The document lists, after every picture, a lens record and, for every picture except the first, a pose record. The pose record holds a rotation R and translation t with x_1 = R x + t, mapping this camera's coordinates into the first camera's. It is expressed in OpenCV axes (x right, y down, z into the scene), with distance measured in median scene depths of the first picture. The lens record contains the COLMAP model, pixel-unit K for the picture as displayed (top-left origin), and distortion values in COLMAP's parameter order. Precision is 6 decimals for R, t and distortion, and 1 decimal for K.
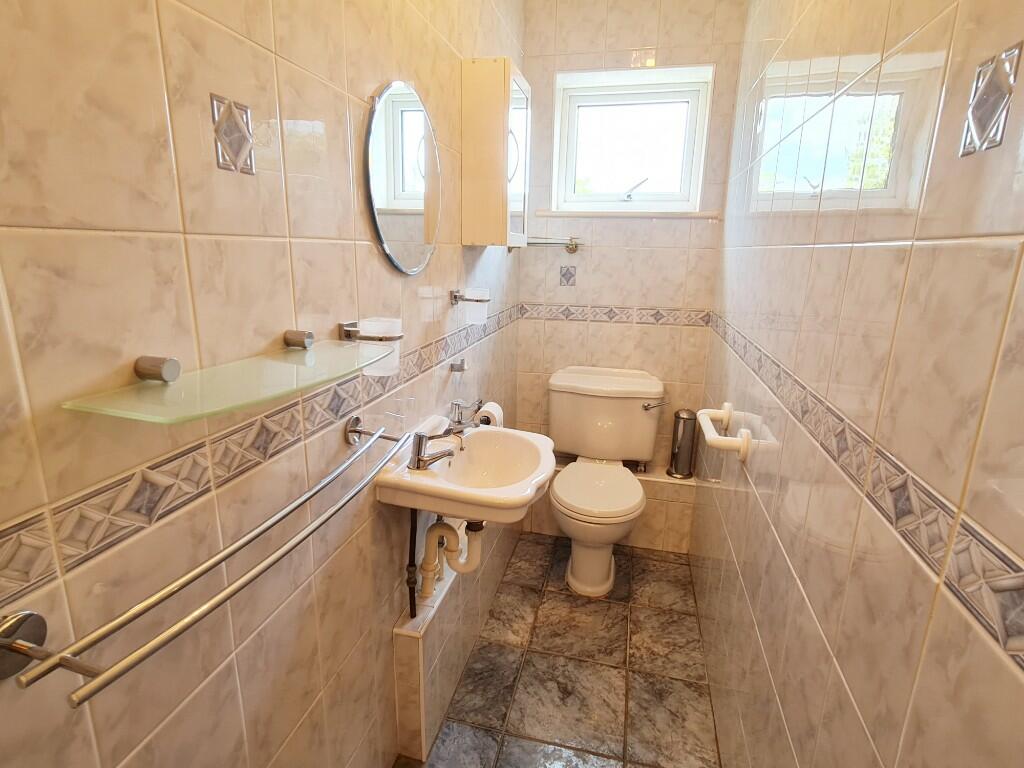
lens RADIAL K [[532.8, 0, 507.6], [0, 532.8, 384.2], [0, 0, 1]] dist [0.001419, 0.000325]
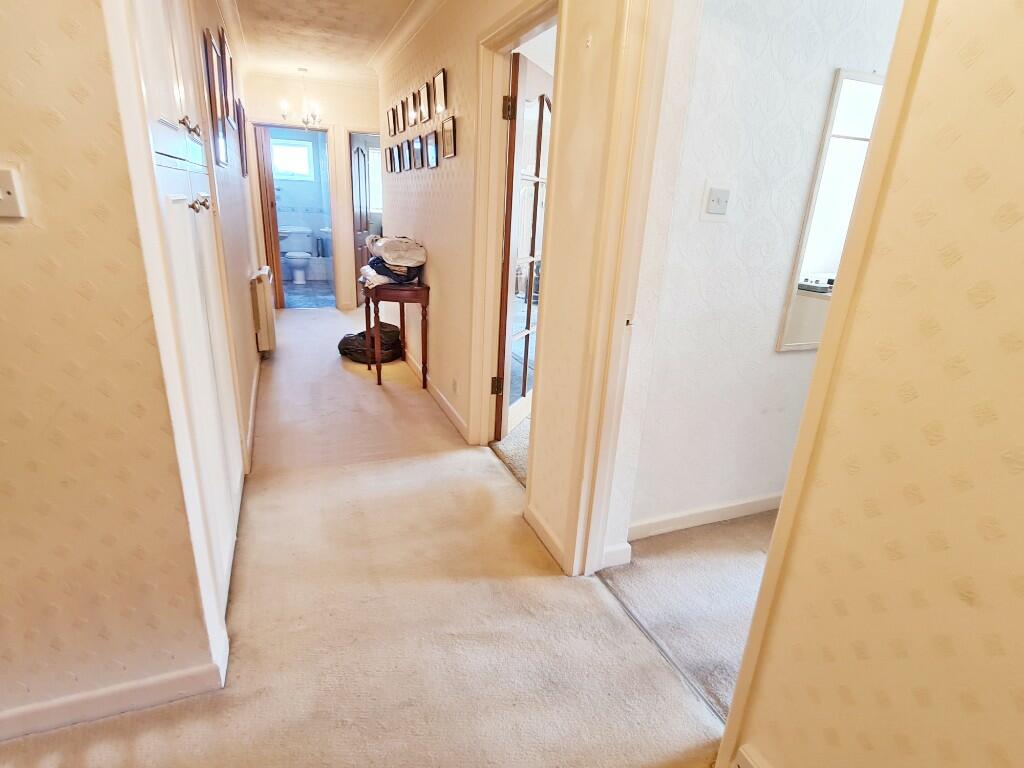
lens RADIAL K [[532.8, 0, 507.6], [0, 532.8, 384.2], [0, 0, 1]] dist [0.001419, 0.000325]
pose [[0.812363, -0.164149, 0.559572, -0.810887], [0.100240, 0.984589, 0.143304, 0.637985], [-0.574472, -0.060324, 0.816299, -2.733574]]
